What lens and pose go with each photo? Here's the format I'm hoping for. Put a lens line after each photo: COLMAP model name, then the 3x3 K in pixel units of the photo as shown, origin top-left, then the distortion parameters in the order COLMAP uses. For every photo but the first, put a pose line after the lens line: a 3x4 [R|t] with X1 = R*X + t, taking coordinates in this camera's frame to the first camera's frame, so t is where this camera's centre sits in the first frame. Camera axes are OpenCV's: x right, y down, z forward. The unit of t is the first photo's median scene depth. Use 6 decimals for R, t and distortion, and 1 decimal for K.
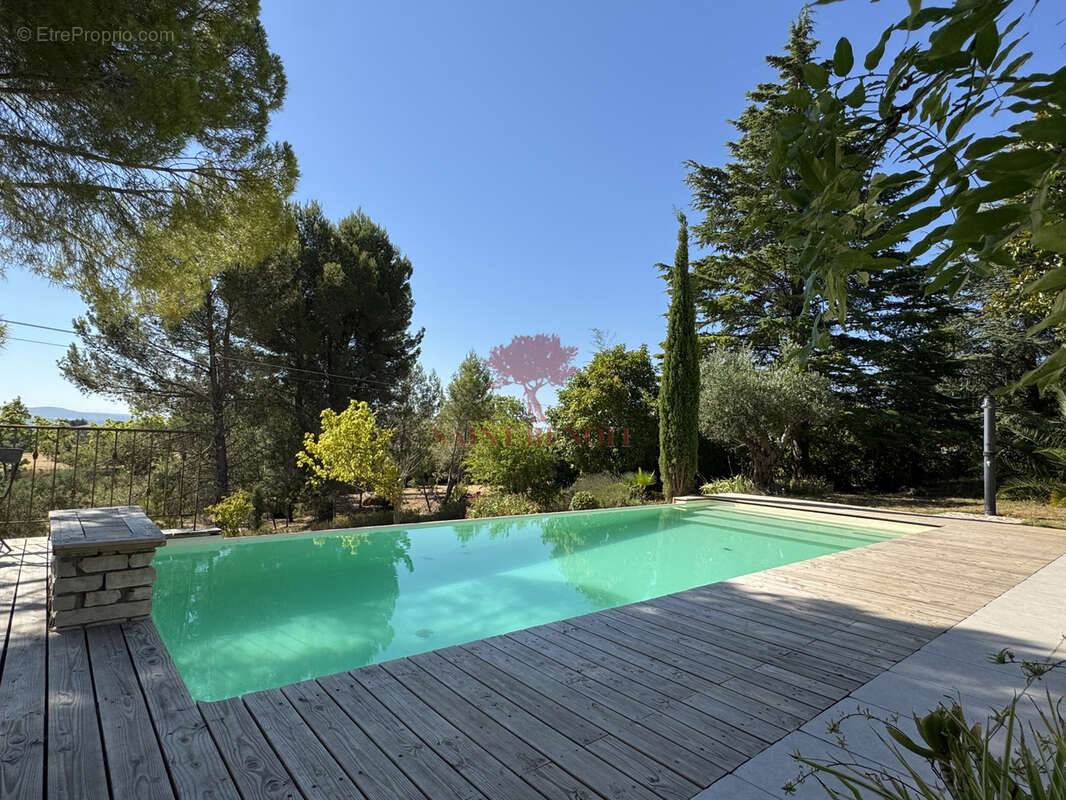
lens RADIAL K [[570.9, 0, 527.5], [0, 570.9, 401.2], [0, 0, 1]] dist [-0.005265, -0.000021]
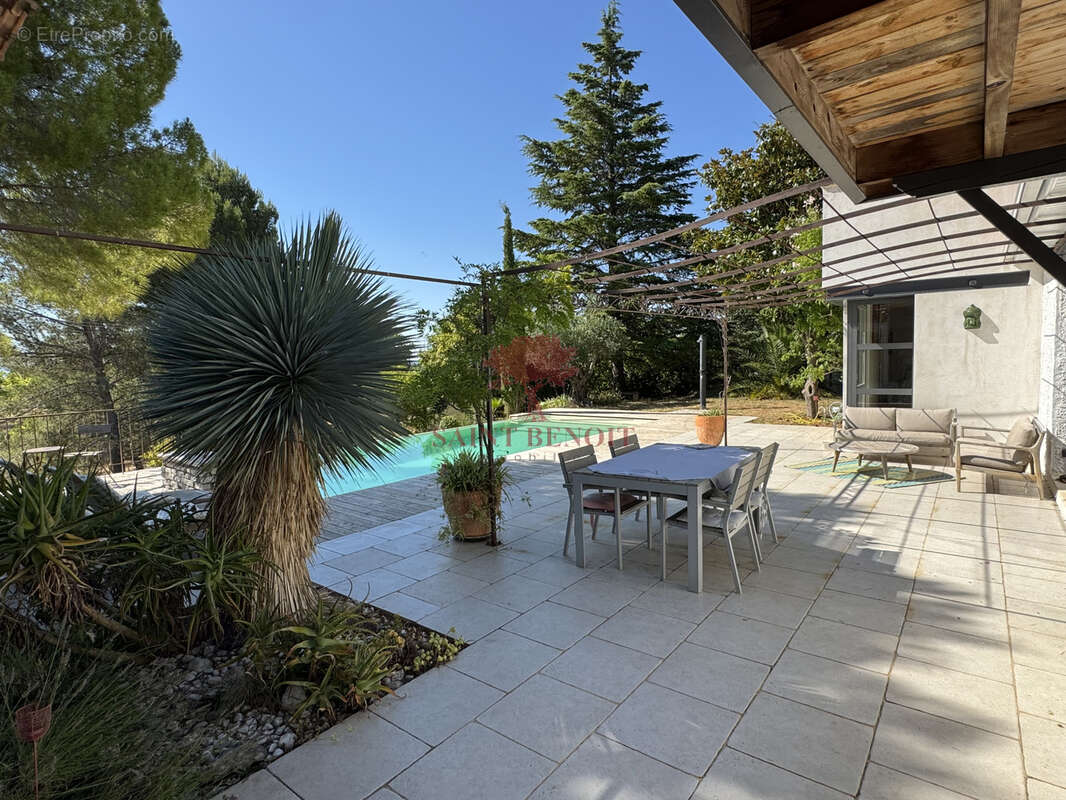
lens RADIAL K [[570.9, 0, 527.0], [0, 570.9, 395.3], [0, 0, 1]] dist [-0.005265, -0.000021]
pose [[0.976681, -0.079540, 0.199418, 0.010689], [0.053309, 0.989598, 0.133621, -0.049291], [-0.207972, -0.119874, 0.970762, -0.277551]]
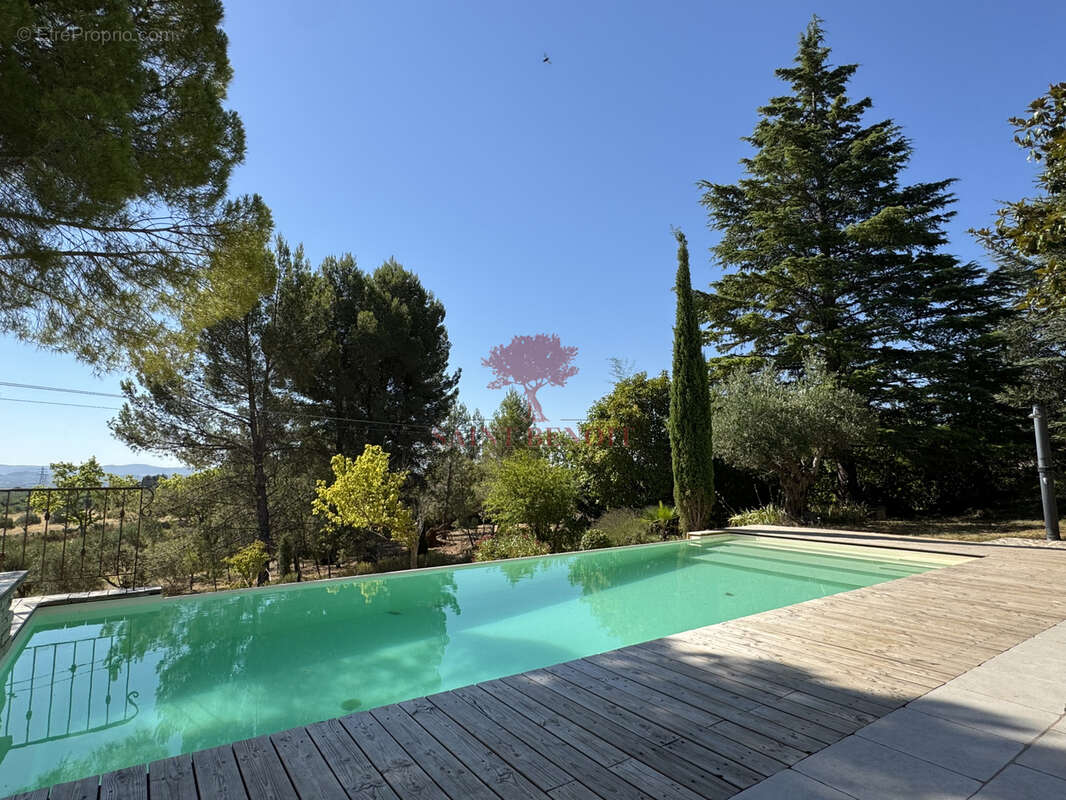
lens RADIAL K [[570.9, 0, 529.8], [0, 570.9, 400.2], [0, 0, 1]] dist [-0.005265, -0.000021]
pose [[0.994264, -0.058251, -0.089698, 0.067401], [0.052396, 0.996423, -0.066298, 0.001695], [0.093239, 0.061218, 0.993760, 0.030171]]
